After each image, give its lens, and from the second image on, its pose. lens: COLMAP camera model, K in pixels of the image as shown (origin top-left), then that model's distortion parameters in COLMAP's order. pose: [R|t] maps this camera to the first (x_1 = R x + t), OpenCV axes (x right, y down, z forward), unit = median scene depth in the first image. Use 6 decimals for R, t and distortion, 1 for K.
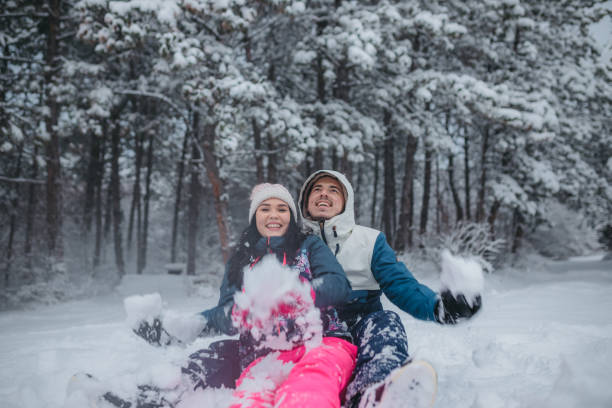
lens RADIAL K [[571.3, 0, 312.0], [0, 571.3, 206.0], [0, 0, 1]] dist [-0.025482, 0.000000]
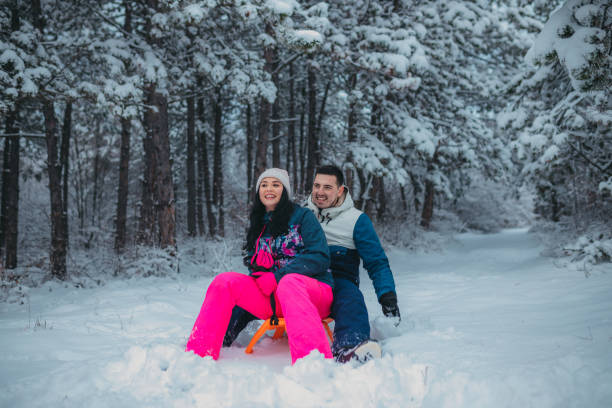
lens RADIAL K [[571.3, 0, 314.1], [0, 571.3, 205.5], [0, 0, 1]] dist [-0.025482, 0.000000]
pose [[0.997246, -0.023996, 0.070171, 0.203619], [0.020862, 0.998766, 0.045069, 0.004823], [-0.071166, -0.043481, 0.996516, 0.215261]]
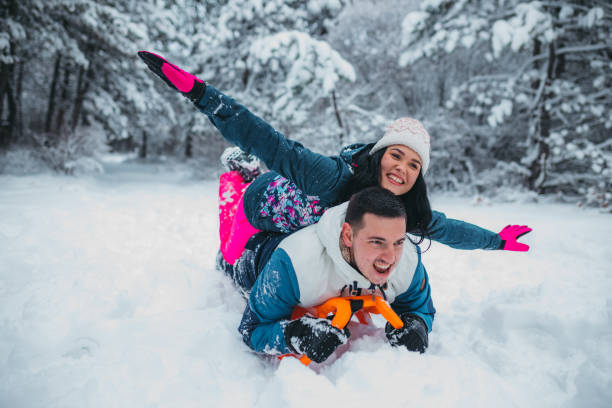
lens RADIAL K [[571.3, 0, 294.0], [0, 571.3, 204.8], [0, 0, 1]] dist [-0.025482, 0.000000]
pose [[0.661991, 0.013266, 0.749395, -0.276763], [-0.148715, 0.982289, 0.113981, -0.014133], [-0.734610, -0.186900, 0.652239, -0.097545]]
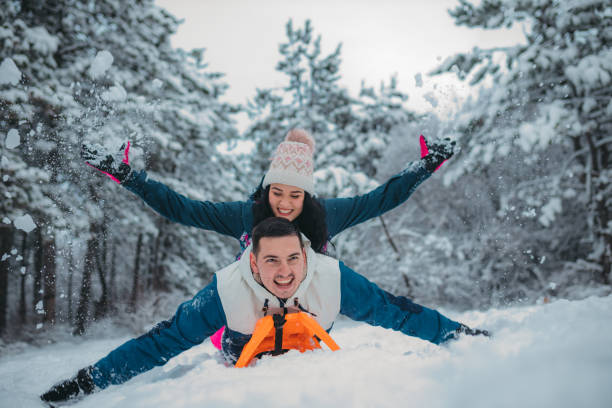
lens RADIAL K [[571.3, 0, 295.2], [0, 571.3, 211.8], [0, 0, 1]] dist [-0.025482, 0.000000]
pose [[0.779065, 0.091096, 0.620290, -0.251399], [-0.008338, 0.990805, -0.135039, 0.016814], [-0.626888, 0.100032, 0.772661, -0.150803]]
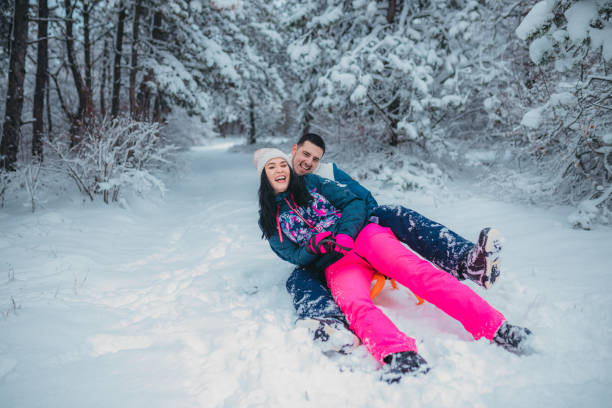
lens RADIAL K [[571.3, 0, 304.9], [0, 571.3, 199.3], [0, 0, 1]] dist [-0.025482, 0.000000]
pose [[0.788074, -0.058751, 0.612770, 0.019118], [-0.061262, 0.983008, 0.173037, -0.007229], [-0.612524, -0.173906, 0.771084, 0.300087]]
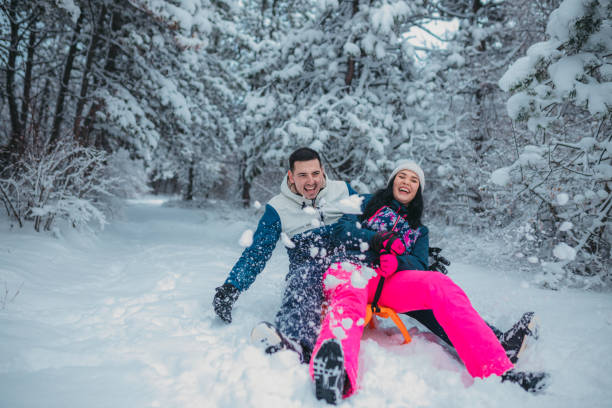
lens RADIAL K [[571.3, 0, 302.4], [0, 571.3, 202.4], [0, 0, 1]] dist [-0.025482, 0.000000]
pose [[0.706815, 0.087407, 0.701978, 0.016649], [-0.163555, 0.985642, 0.041954, 0.021060], [-0.688232, -0.144466, 0.710962, 0.330507]]
